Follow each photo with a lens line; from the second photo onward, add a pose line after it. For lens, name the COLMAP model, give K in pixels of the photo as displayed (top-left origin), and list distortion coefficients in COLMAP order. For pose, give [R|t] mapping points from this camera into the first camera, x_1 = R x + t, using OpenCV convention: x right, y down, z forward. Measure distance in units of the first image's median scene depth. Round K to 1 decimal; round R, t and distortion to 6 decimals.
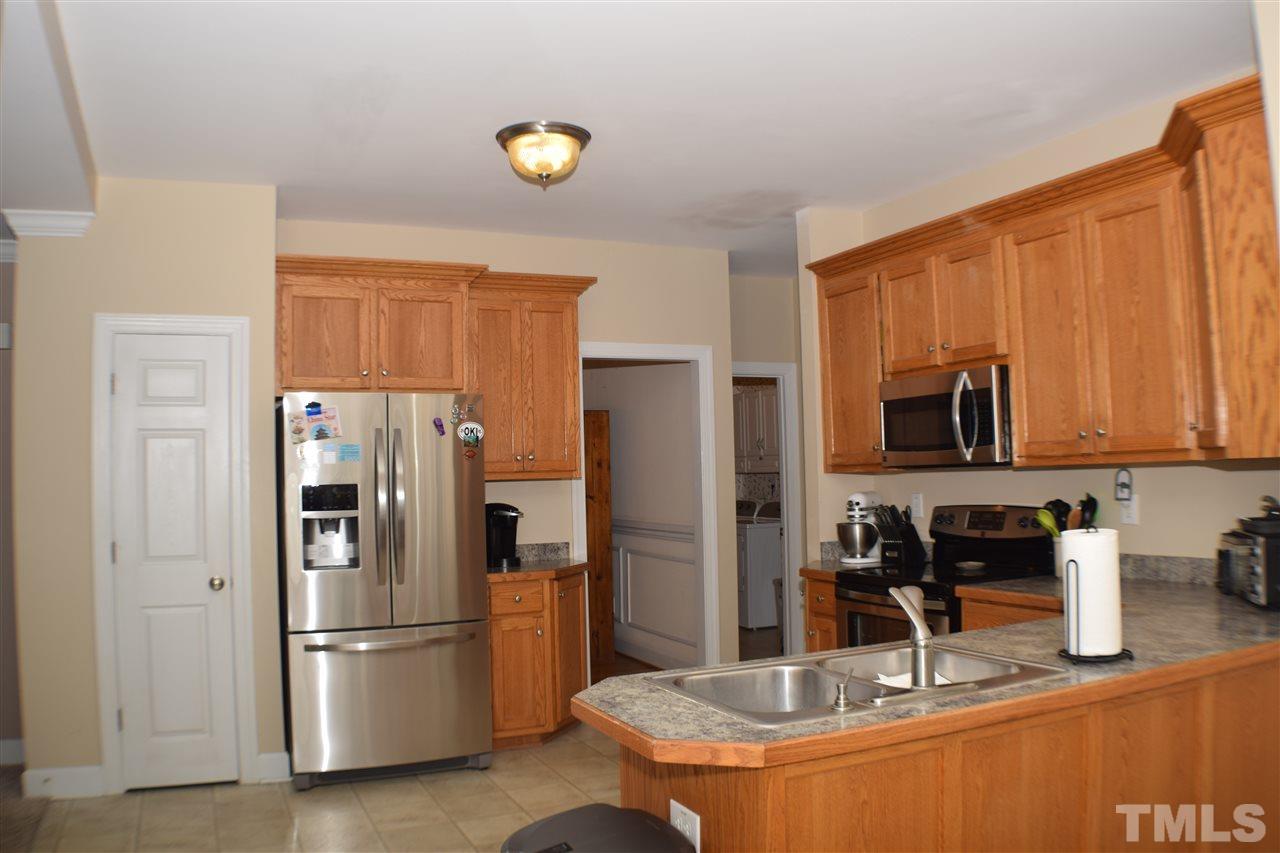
lens RADIAL K [[1017.9, 0, 640.0], [0, 1017.9, 426.5], [0, 0, 1]] dist [-0.182274, 0.040336]
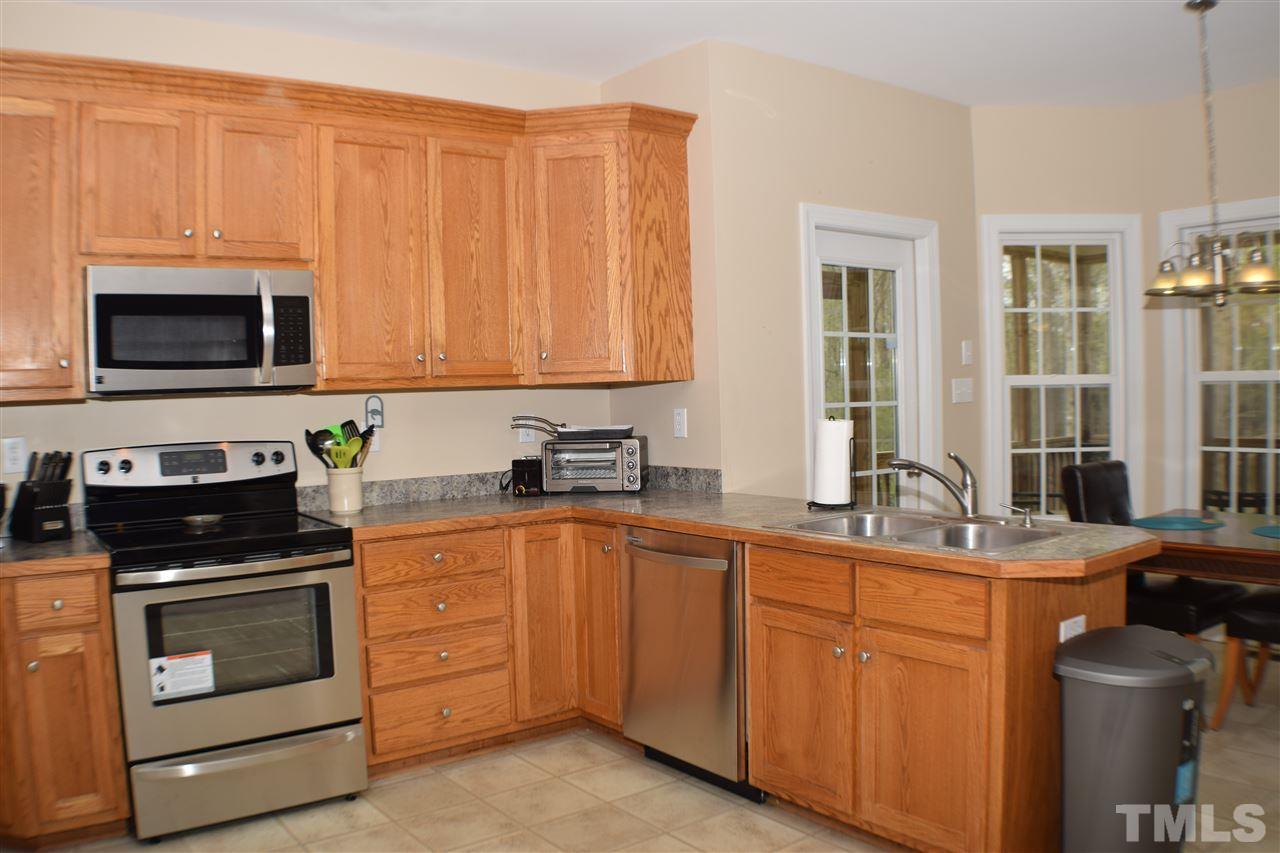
lens RADIAL K [[1017.9, 0, 640.0], [0, 1017.9, 426.5], [0, 0, 1]] dist [-0.182274, 0.040336]
pose [[-0.215118, -0.001153, 0.976587, -0.628260], [-0.012463, 0.999921, -0.001565, 0.081421], [-0.976508, -0.012507, -0.215116, 1.061273]]
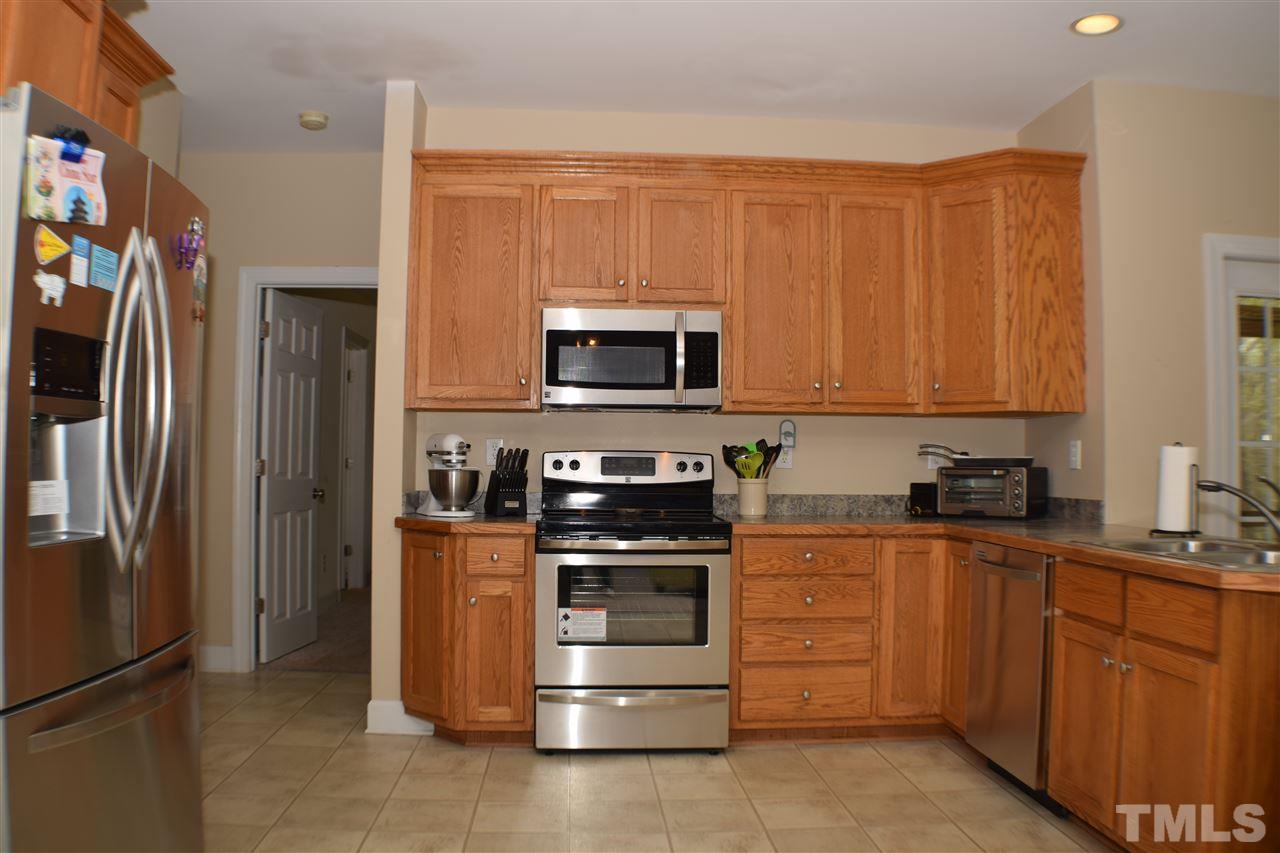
lens RADIAL K [[1017.9, 0, 640.0], [0, 1017.9, 426.5], [0, 0, 1]] dist [-0.182274, 0.040336]
pose [[0.356033, 0.060799, 0.932494, -0.757760], [-0.064477, 0.997101, -0.040393, 0.123396], [-0.932246, -0.045743, 0.358921, 0.814180]]
